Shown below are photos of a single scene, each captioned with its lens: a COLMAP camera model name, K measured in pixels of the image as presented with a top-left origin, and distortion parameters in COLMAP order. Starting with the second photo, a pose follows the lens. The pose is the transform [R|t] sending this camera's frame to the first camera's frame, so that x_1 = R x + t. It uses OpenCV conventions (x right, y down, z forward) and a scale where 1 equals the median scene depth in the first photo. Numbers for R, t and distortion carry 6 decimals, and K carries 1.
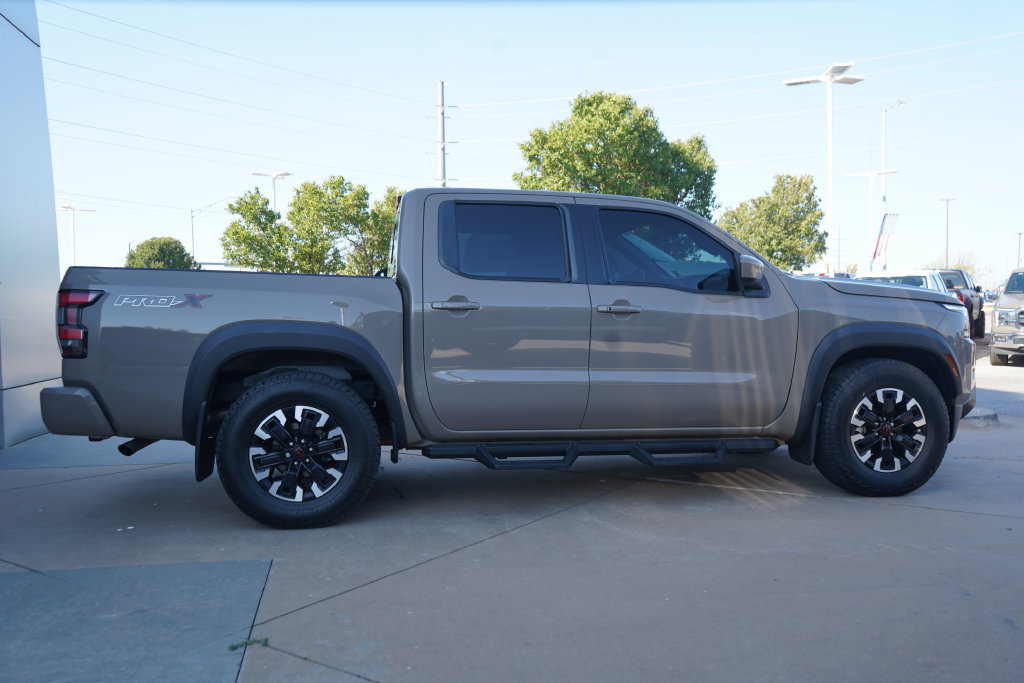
lens RADIAL K [[807.7, 0, 512.0], [0, 807.7, 341.5], [0, 0, 1]] dist [-0.022719, 0.000274]
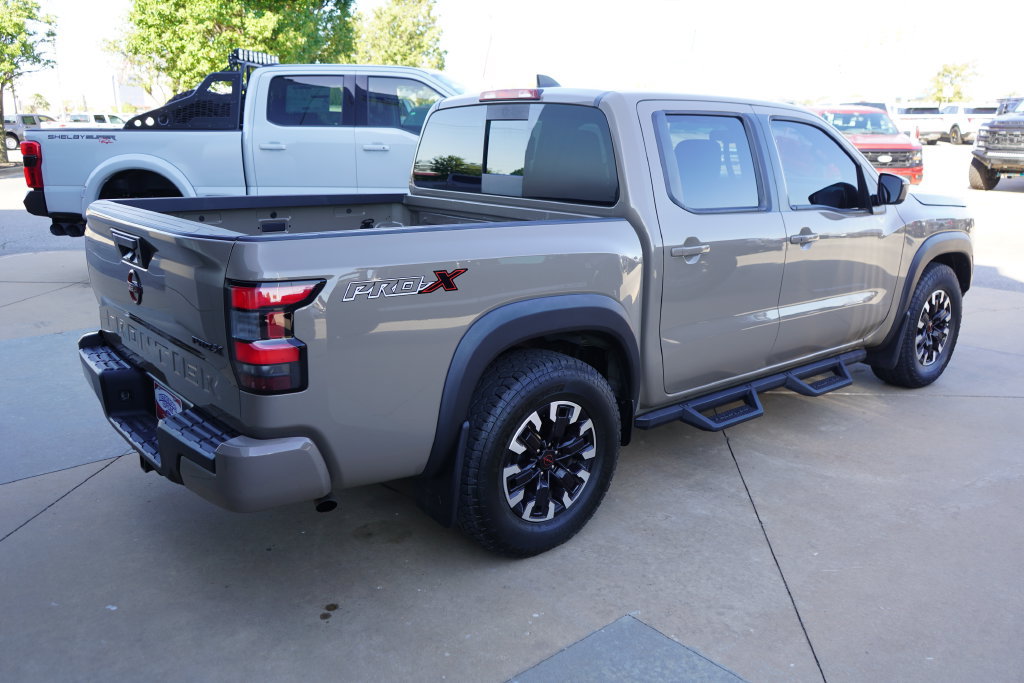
lens RADIAL K [[807.7, 0, 512.0], [0, 807.7, 341.5], [0, 0, 1]] dist [-0.022719, 0.000274]
pose [[0.877080, -0.115428, 0.466270, -0.640176], [0.006135, 0.973311, 0.229409, -0.148087], [-0.480306, -0.198350, 0.854379, 0.382366]]
